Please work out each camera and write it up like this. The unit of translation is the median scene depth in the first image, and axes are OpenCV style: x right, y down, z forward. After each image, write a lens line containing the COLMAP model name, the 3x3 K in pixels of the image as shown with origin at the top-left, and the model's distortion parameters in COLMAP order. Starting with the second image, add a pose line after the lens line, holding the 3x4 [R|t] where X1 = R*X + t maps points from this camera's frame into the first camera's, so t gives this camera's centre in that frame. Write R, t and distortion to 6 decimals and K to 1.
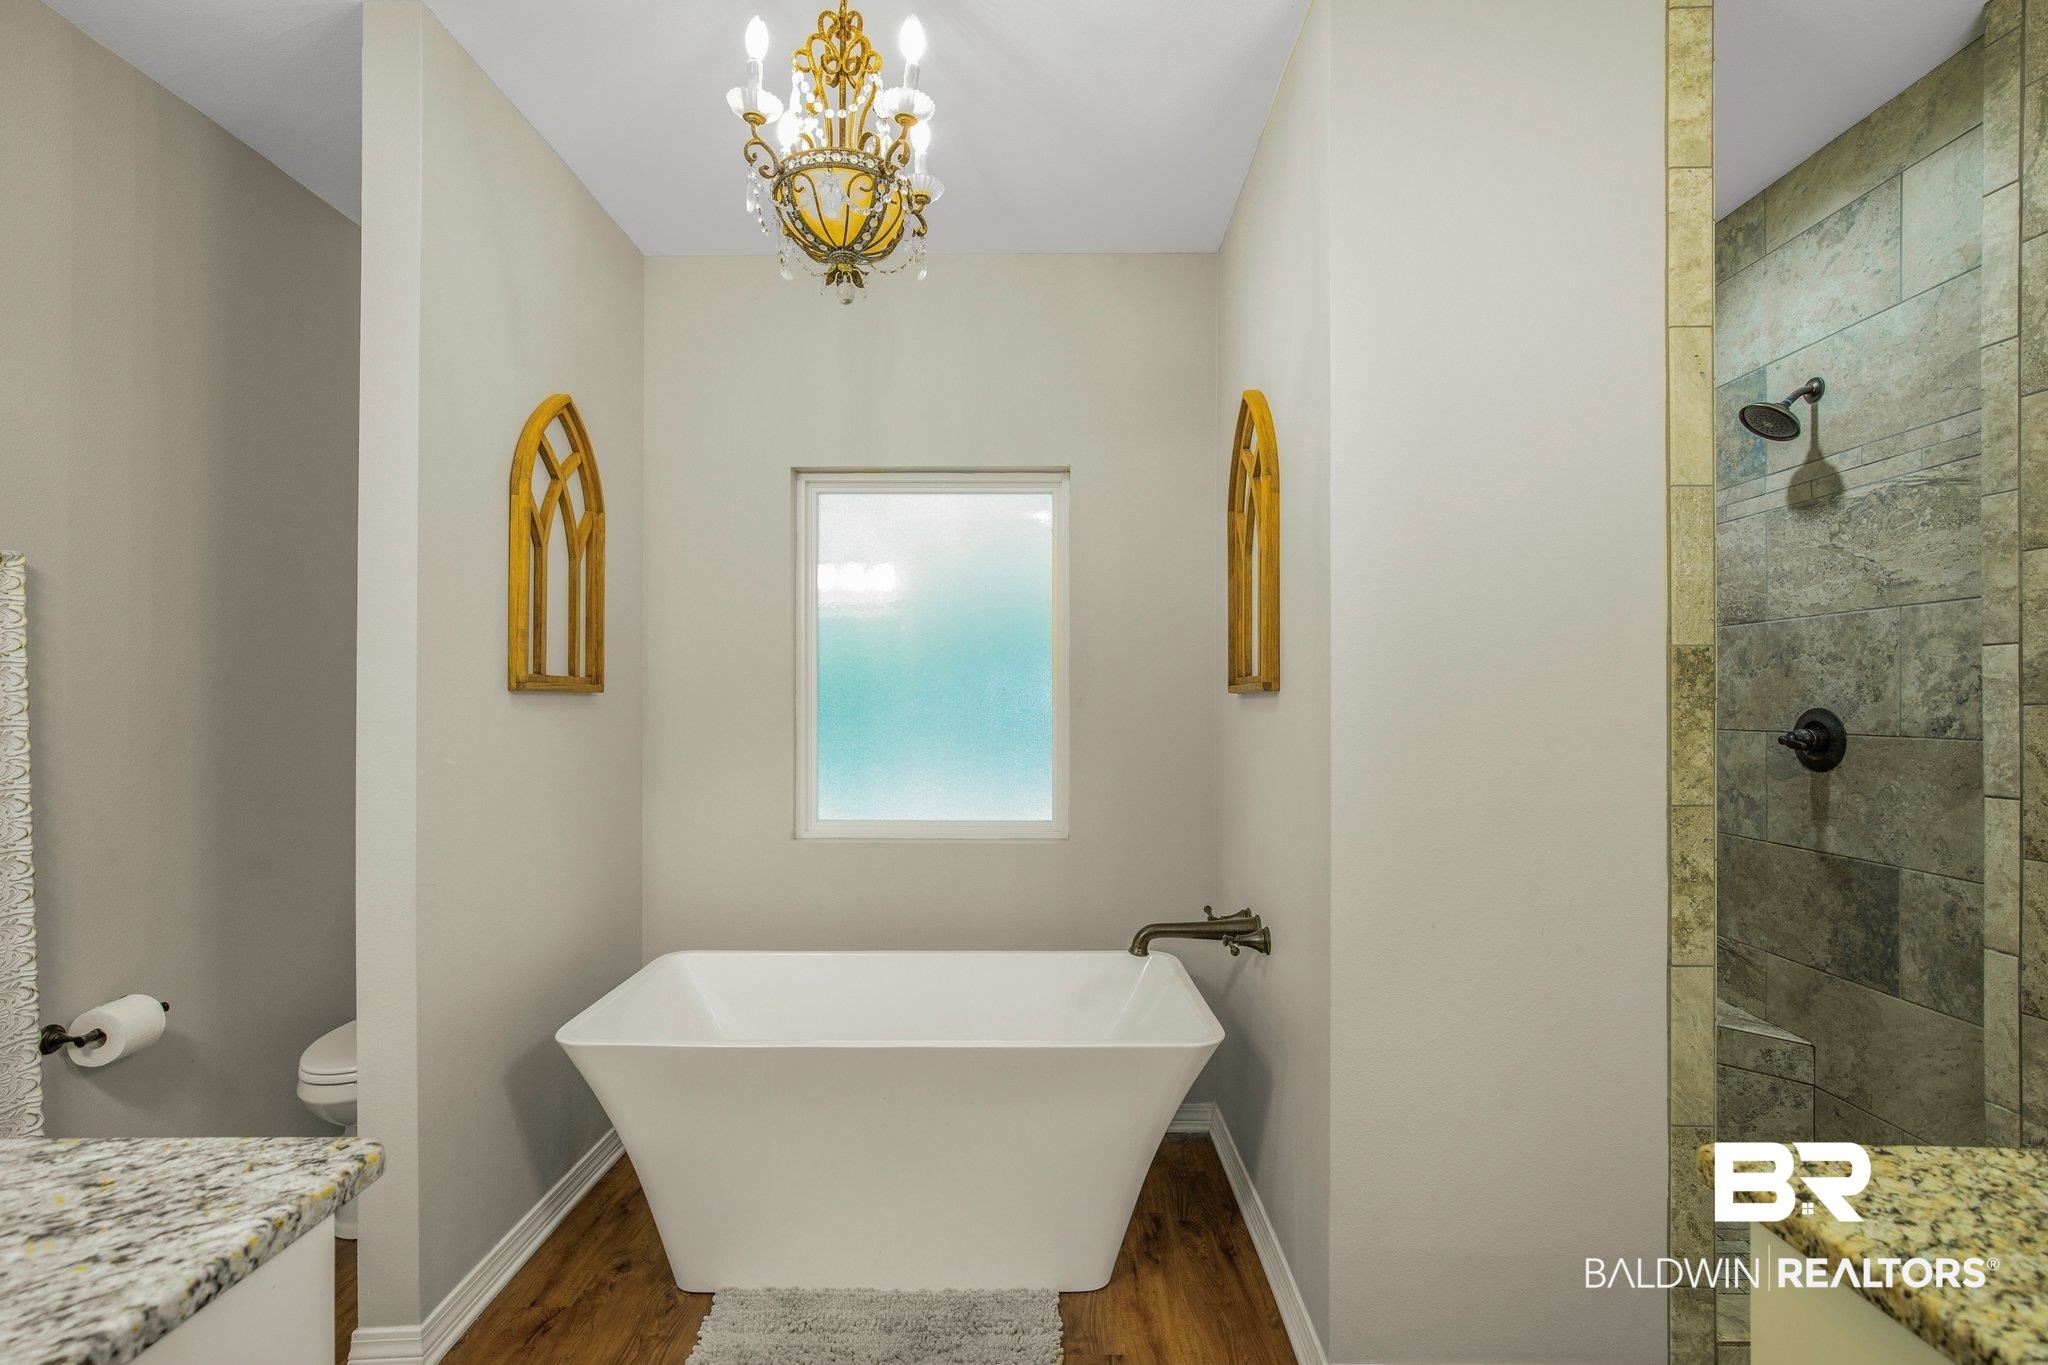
lens RADIAL K [[956.0, 0, 1024.5], [0, 956.0, 691.2], [0, 0, 1]] dist [-0.019160, 0.003414]
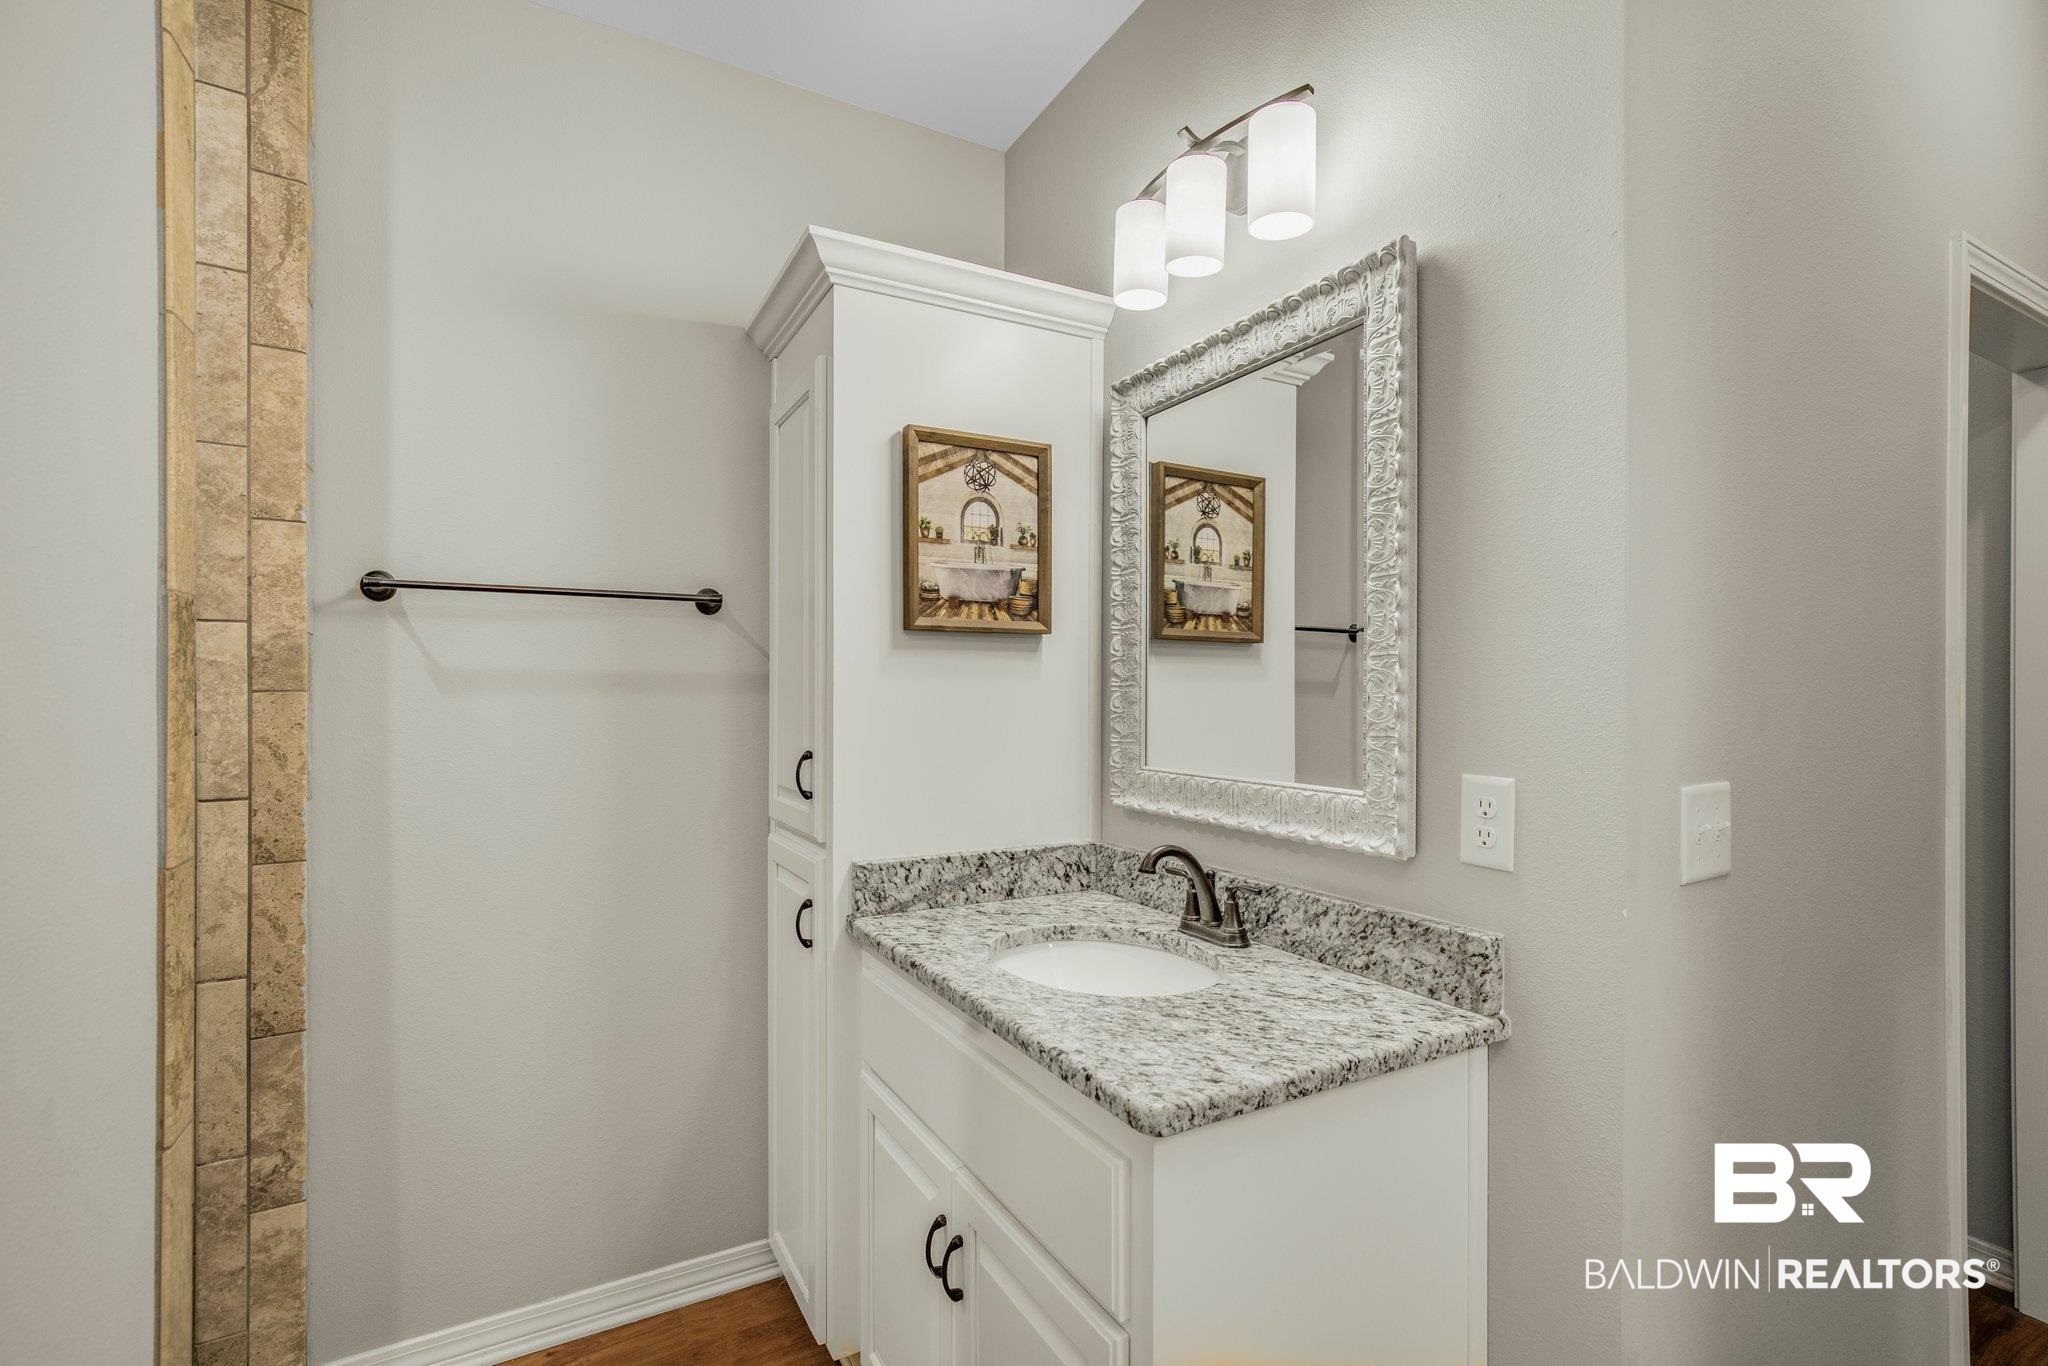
lens RADIAL K [[956.0, 0, 1016.3], [0, 956.0, 692.5], [0, 0, 1]] dist [-0.019160, 0.003414]
pose [[-0.493848, -0.003277, 0.869542, -0.068097], [-0.011052, 0.999936, -0.002508, 0.009487], [-0.869478, -0.010849, -0.493852, 0.812478]]
